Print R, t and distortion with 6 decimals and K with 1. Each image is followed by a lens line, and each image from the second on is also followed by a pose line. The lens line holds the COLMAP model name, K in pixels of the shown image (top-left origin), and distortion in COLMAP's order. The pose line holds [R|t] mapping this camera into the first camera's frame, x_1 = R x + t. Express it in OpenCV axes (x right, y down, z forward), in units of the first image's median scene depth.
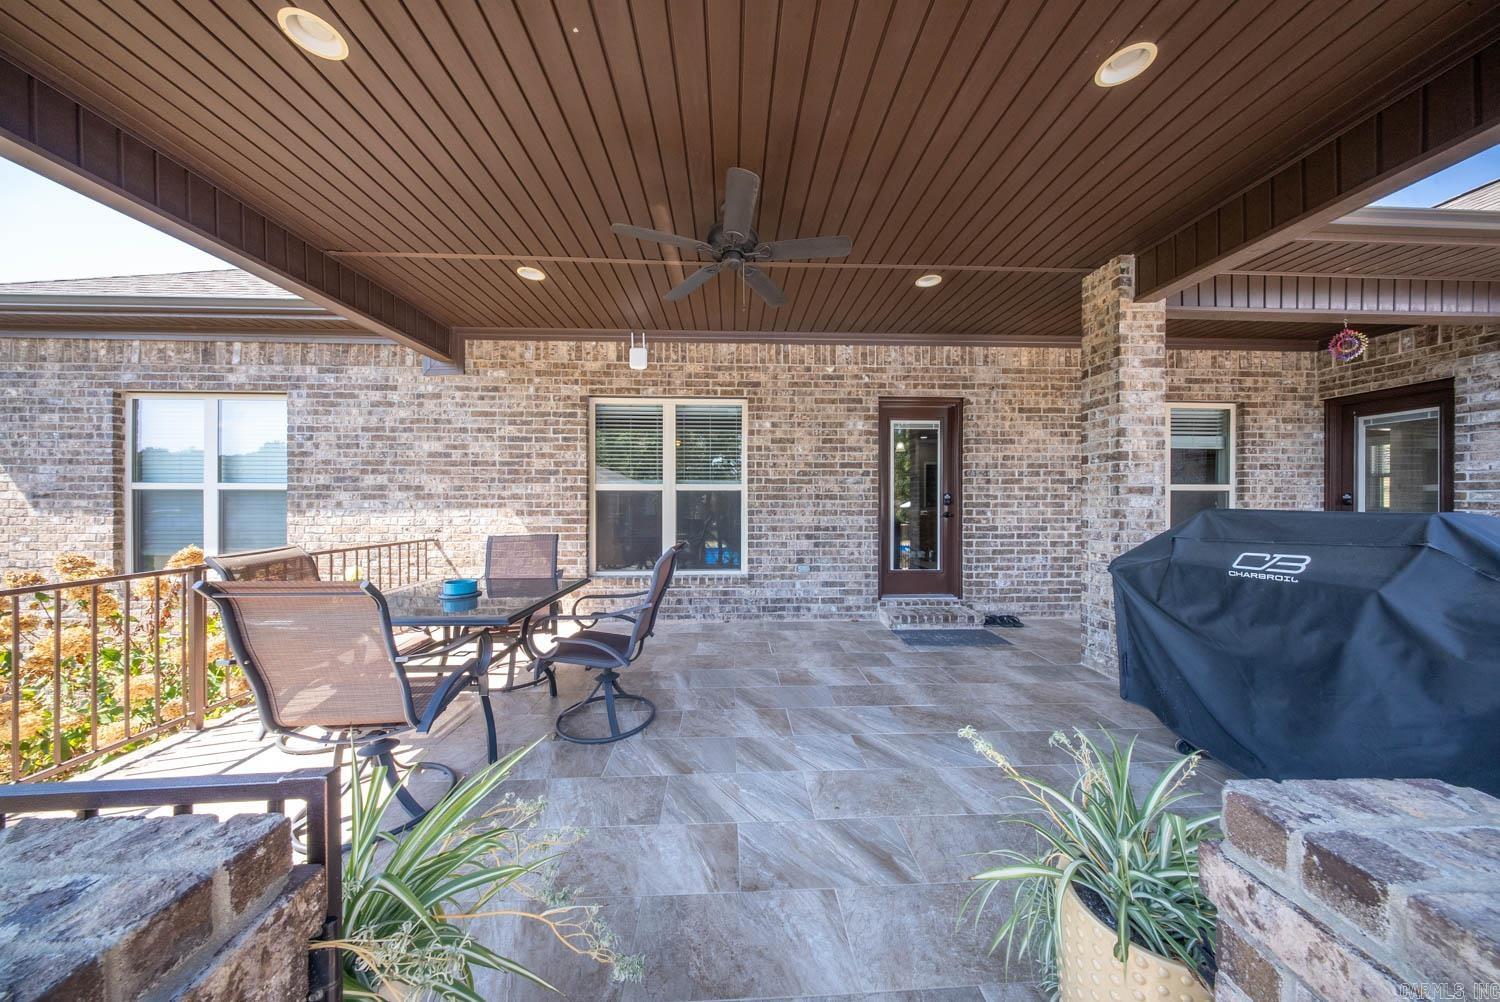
lens RADIAL K [[440.9, 0, 750.0], [0, 440.9, 500.8], [0, 0, 1]] dist [-0.004506, -0.000457]
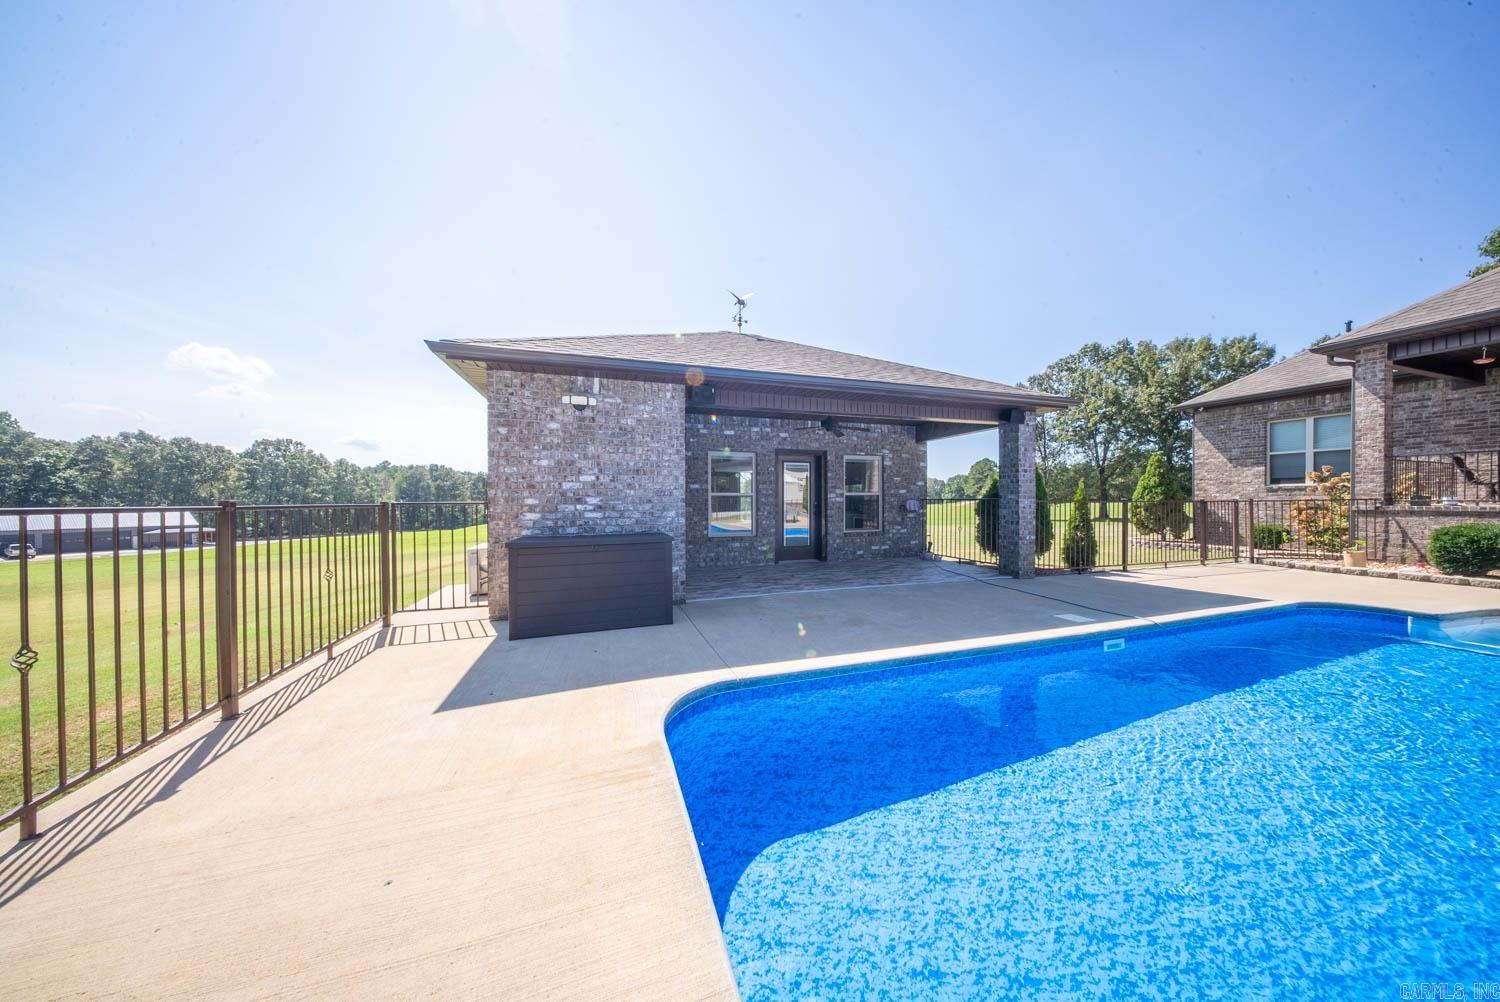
lens RADIAL K [[440.9, 0, 751.9], [0, 440.9, 502.4], [0, 0, 1]] dist [-0.004506, -0.000457]
pose [[0.281026, 0.003827, -0.959693, 0.372384], [0.004093, 0.999978, 0.005186, 0.254418], [0.959692, -0.005386, 0.281004, -3.023340]]
